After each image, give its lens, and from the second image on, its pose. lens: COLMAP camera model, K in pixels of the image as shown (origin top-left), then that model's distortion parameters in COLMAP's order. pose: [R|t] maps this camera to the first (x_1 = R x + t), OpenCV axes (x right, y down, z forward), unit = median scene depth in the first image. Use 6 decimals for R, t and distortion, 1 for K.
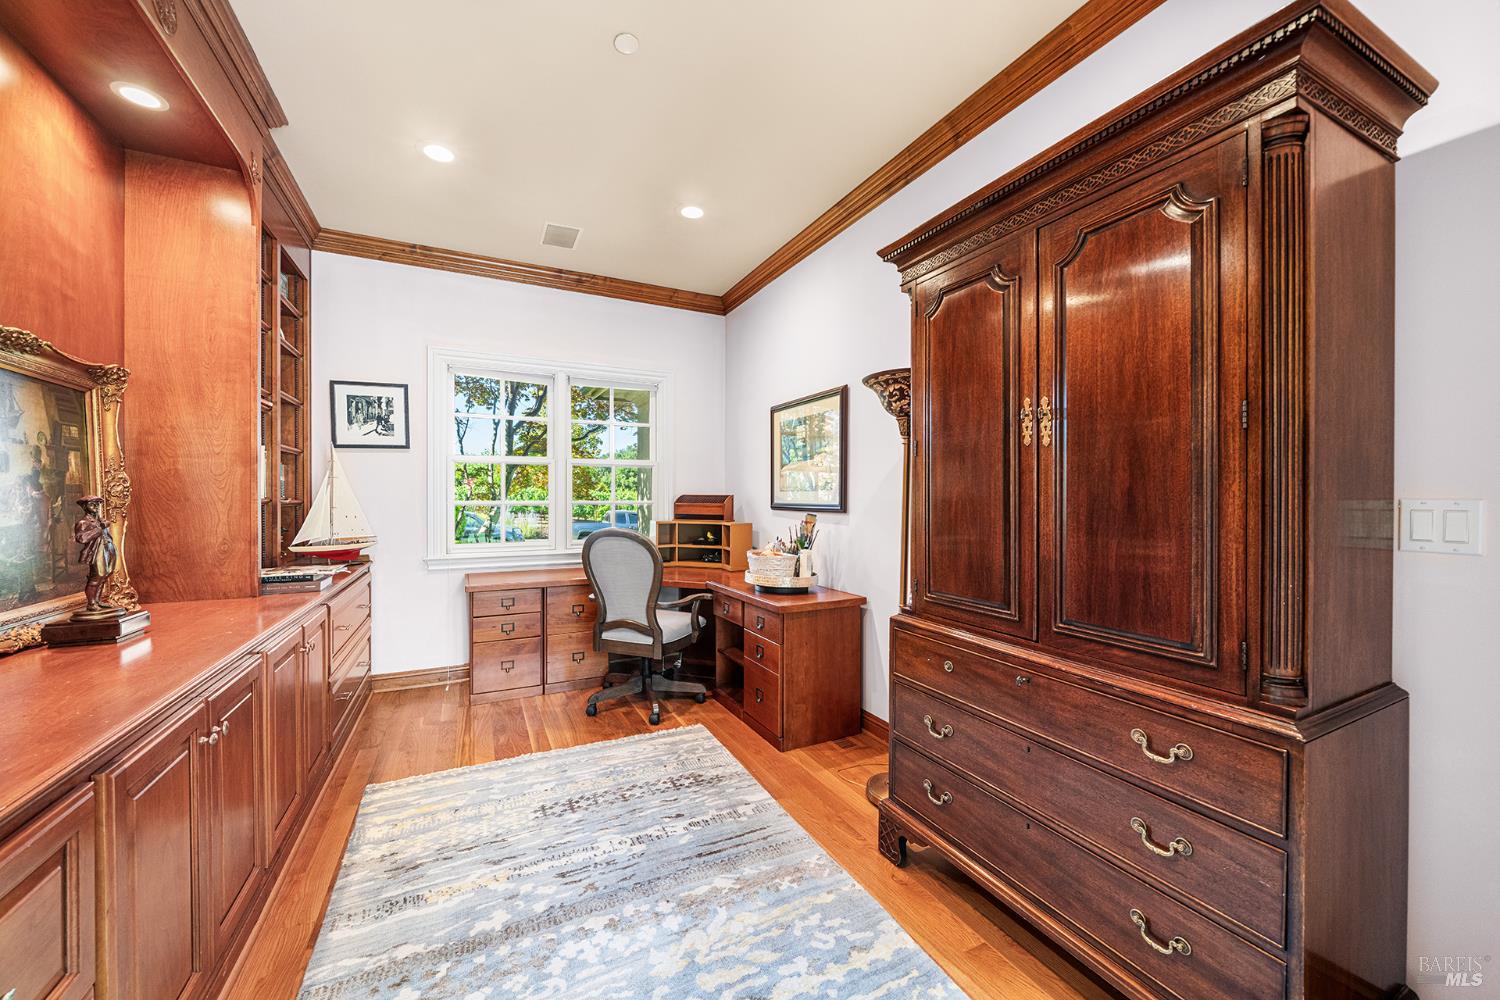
lens RADIAL K [[555.2, 0, 744.1], [0, 555.2, 500.1], [0, 0, 1]] dist [-0.005170, -0.000279]
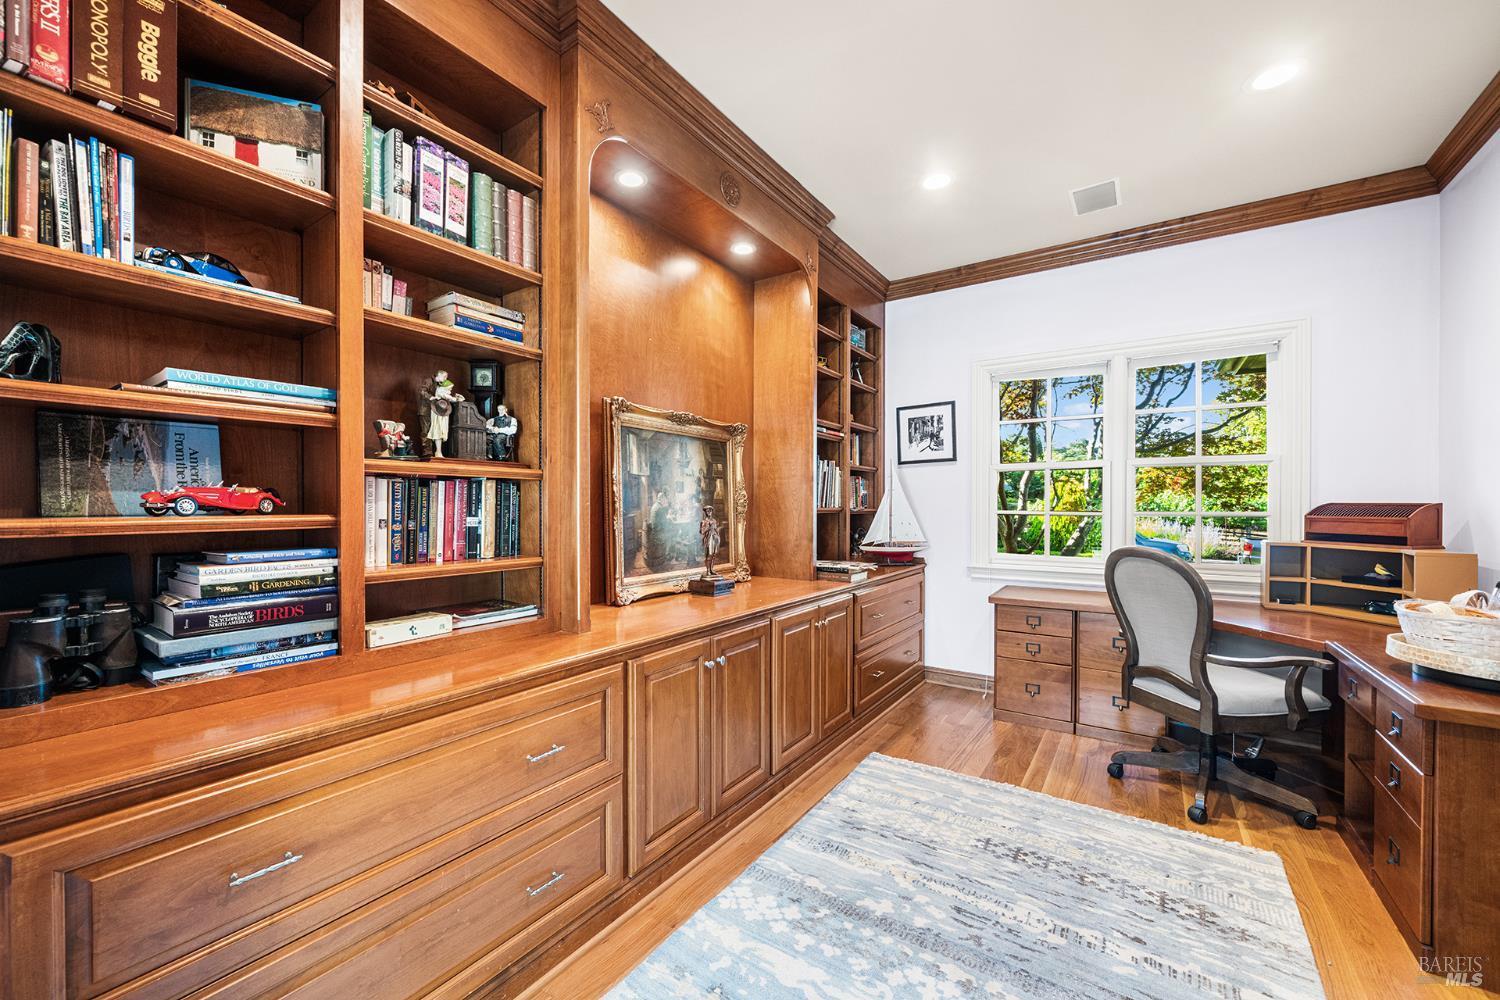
lens RADIAL K [[589.4, 0, 749.2], [0, 589.4, 505.9], [0, 0, 1]] dist [-0.000322, -0.000237]
pose [[0.499696, -0.000264, -0.866201, 0.219531], [-0.004341, 0.999987, -0.002809, -0.001811], [0.866190, 0.005164, 0.499688, 0.116011]]
